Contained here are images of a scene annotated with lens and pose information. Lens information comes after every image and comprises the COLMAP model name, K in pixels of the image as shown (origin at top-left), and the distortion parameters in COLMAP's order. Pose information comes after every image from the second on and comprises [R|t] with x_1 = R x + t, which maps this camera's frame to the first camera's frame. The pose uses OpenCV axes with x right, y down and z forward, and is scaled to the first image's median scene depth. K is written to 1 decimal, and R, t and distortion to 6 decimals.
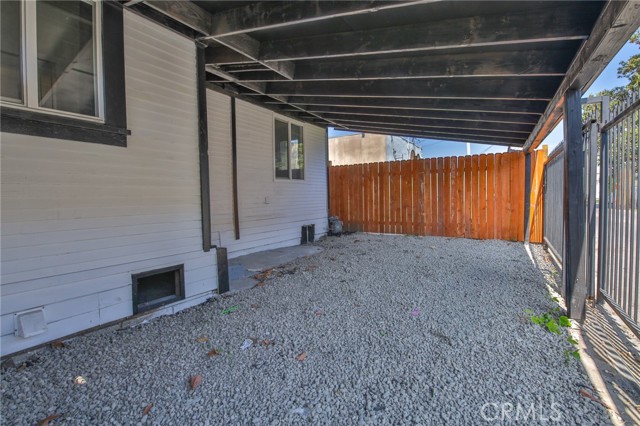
lens RADIAL K [[290.5, 0, 318.7], [0, 290.5, 209.3], [0, 0, 1]] dist [-0.015882, -0.000255]
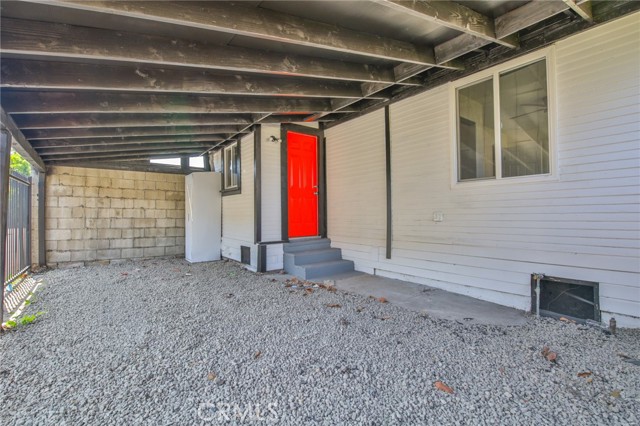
lens RADIAL K [[290.5, 0, 318.7], [0, 290.5, 209.3], [0, 0, 1]] dist [-0.015882, -0.000255]
pose [[-0.342356, 0.004010, -0.939562, 0.571266], [-0.023991, 0.999628, 0.013008, -0.050638], [0.939264, 0.026994, -0.342132, 0.965178]]
